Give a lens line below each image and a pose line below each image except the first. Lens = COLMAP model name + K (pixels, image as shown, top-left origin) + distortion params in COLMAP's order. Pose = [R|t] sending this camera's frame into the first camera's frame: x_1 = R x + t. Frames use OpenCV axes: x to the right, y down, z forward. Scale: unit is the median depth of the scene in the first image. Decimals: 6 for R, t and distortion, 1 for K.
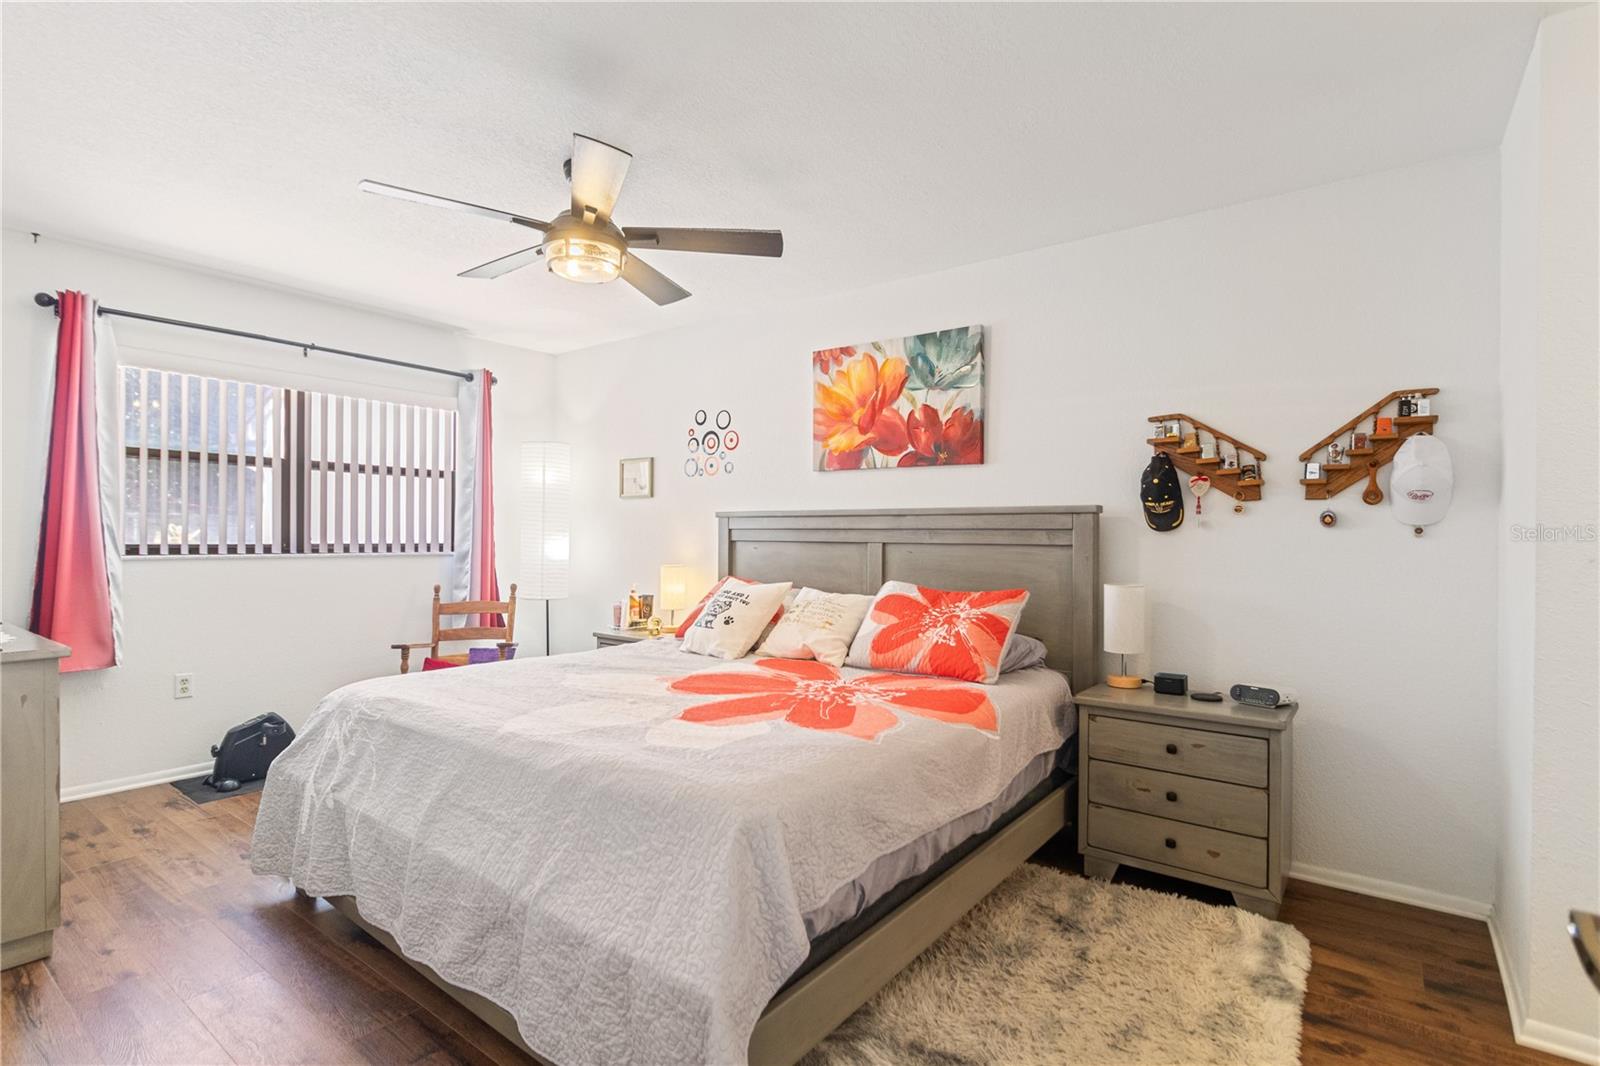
lens RADIAL K [[779.2, 0, 806.0], [0, 779.2, 546.3], [0, 0, 1]] dist [-0.000998, -0.001272]
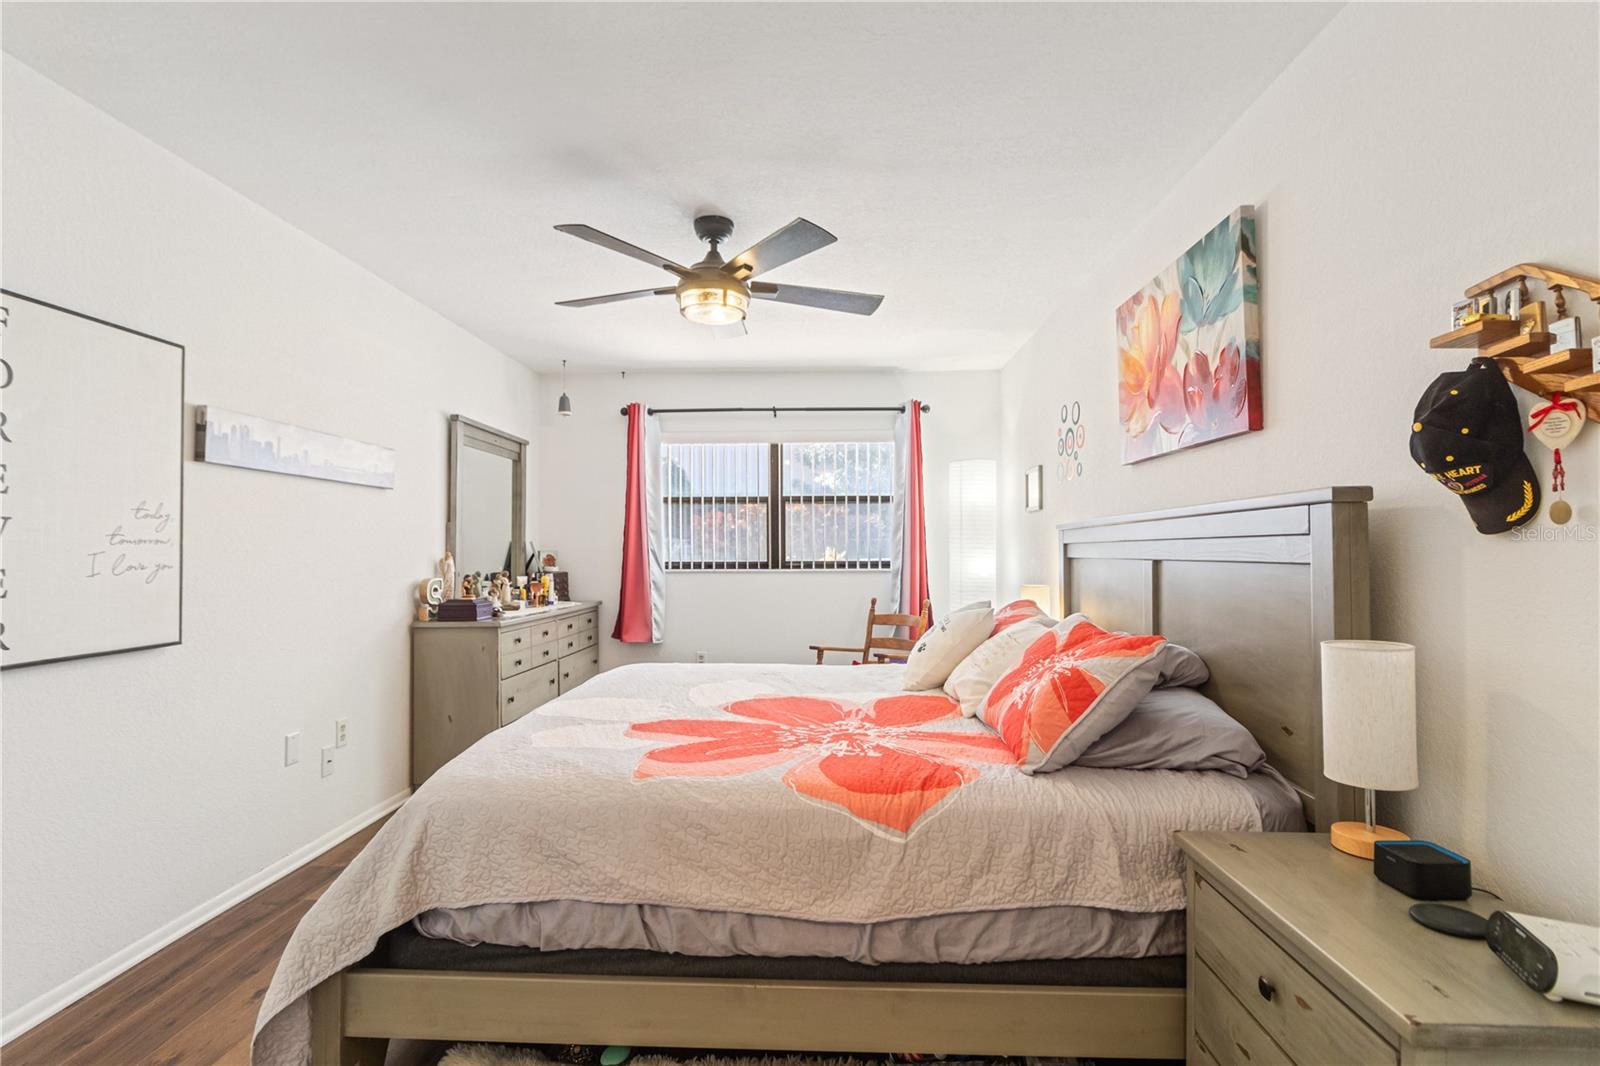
lens RADIAL K [[779.2, 0, 806.0], [0, 779.2, 546.3], [0, 0, 1]] dist [-0.000998, -0.001272]
pose [[0.563527, -0.016295, -0.825937, 0.486925], [-0.002744, 0.999763, -0.021597, -0.000535], [0.826093, 0.014437, 0.563349, 0.337772]]
